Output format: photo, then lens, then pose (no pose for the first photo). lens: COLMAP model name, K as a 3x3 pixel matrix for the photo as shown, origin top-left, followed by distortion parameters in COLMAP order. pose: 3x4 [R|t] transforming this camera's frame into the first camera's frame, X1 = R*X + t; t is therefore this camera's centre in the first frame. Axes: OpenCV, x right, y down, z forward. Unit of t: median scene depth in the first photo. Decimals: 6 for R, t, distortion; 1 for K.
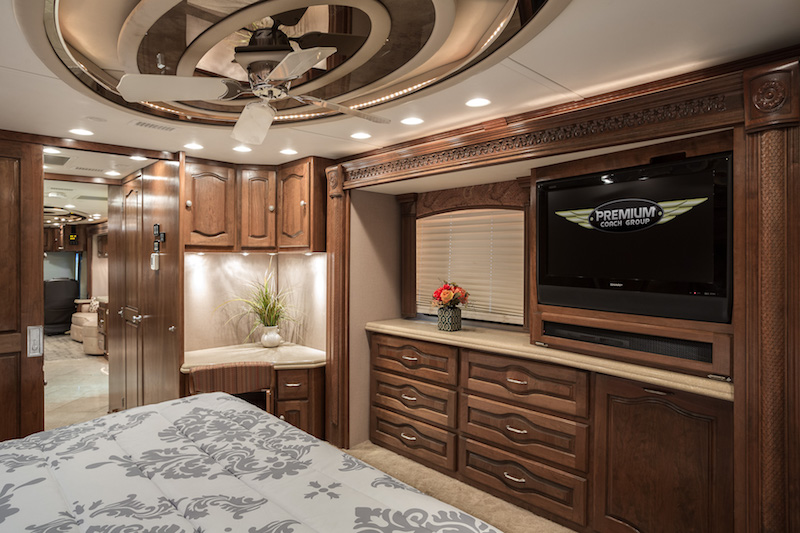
lens RADIAL K [[478.2, 0, 398.8], [0, 478.2, 262.4], [0, 0, 1]] dist [-0.010277, -0.001781]
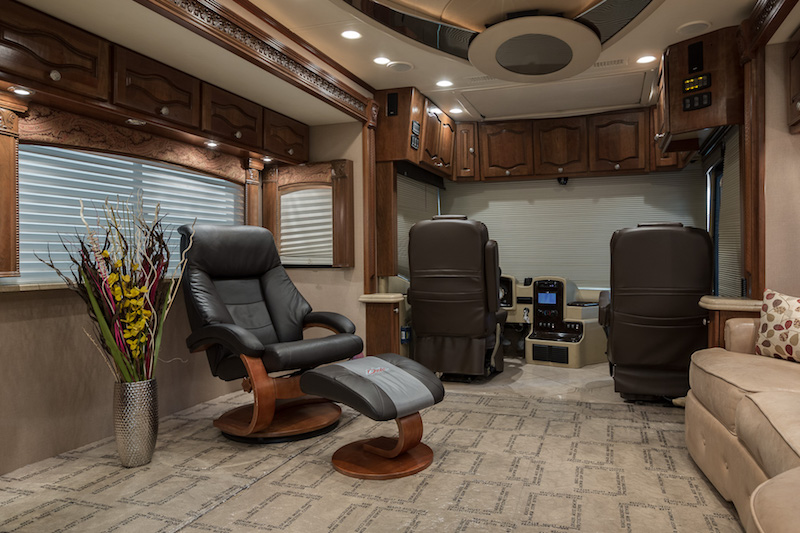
lens RADIAL K [[522.3, 0, 438.3], [0, 522.3, 251.7], [0, 0, 1]] dist [-0.008996, 0.005239]
pose [[0.476783, -0.011442, -0.878946, -0.481631], [0.002652, 0.999929, -0.011578, 0.054845], [0.879017, 0.003189, 0.476780, 0.712810]]
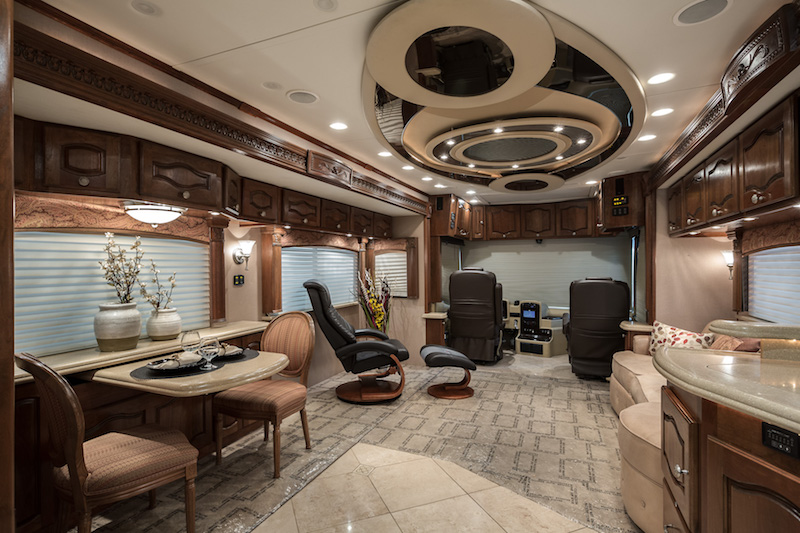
lens RADIAL K [[395.9, 0, 397.9], [0, 395.9, 264.9], [0, 0, 1]] dist [-0.006659, 0.004262]
pose [[0.396093, -0.003754, -0.918203, -0.384921], [0.000050, 0.999992, -0.004067, 0.019412], [0.918210, 0.001565, 0.396090, 0.609209]]
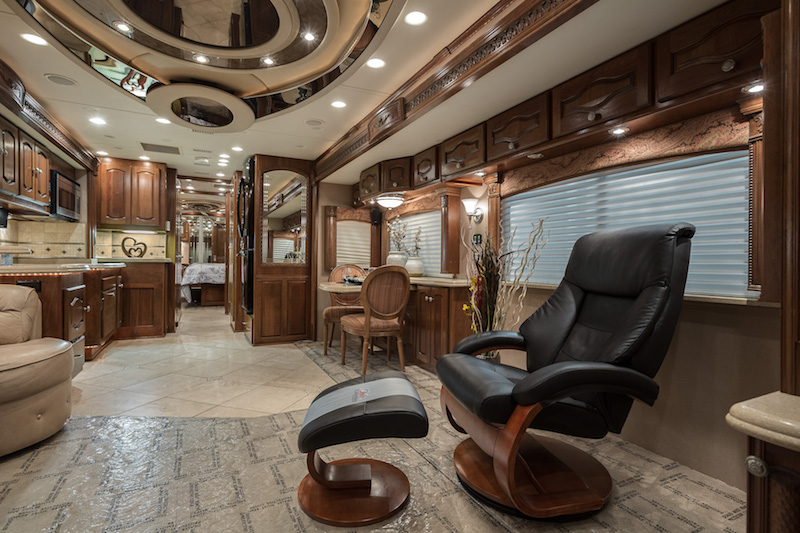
lens RADIAL K [[395.9, 0, 394.5], [0, 395.9, 262.1], [0, 0, 1]] dist [-0.006659, 0.004262]
pose [[-0.955882, -0.007411, 0.293658, -0.793673], [-0.006375, 0.999970, 0.004484, 0.050480], [-0.293682, 0.002414, -0.955900, 0.978903]]
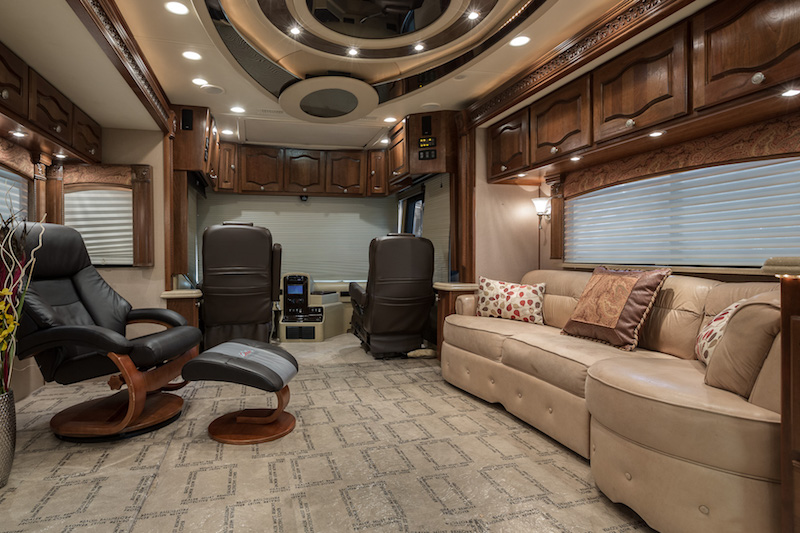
lens RADIAL K [[432.4, 0, 357.9], [0, 432.4, 254.9], [0, 0, 1]] dist [-0.002964, 0.005158]
pose [[0.867288, -0.006366, -0.497765, -0.543050], [0.003200, 0.999969, -0.007212, 0.055614], [0.497796, 0.004662, 0.867282, 0.622107]]
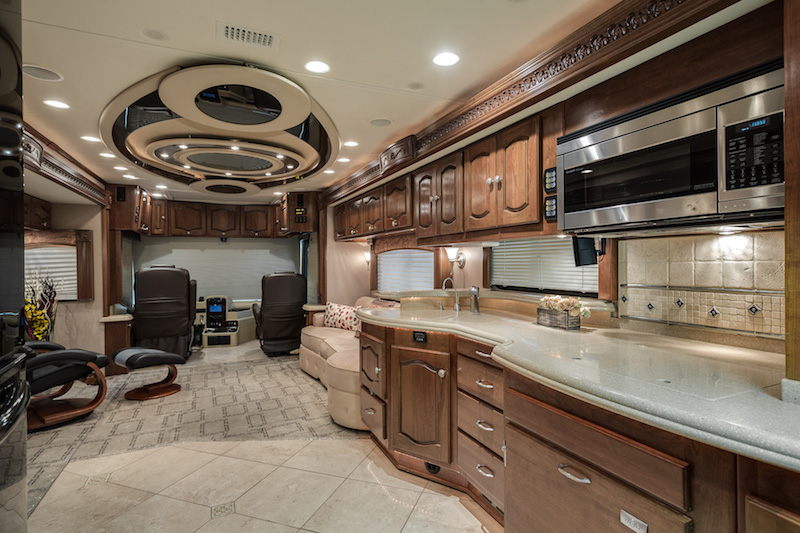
lens RADIAL K [[395.9, 0, 405.3], [0, 395.9, 261.4], [0, 0, 1]] dist [-0.006659, 0.004262]
pose [[0.953970, -0.008333, -0.299787, -0.377827], [0.007479, 0.999964, -0.003998, 0.021031], [0.299810, 0.001572, 0.953998, 0.514157]]
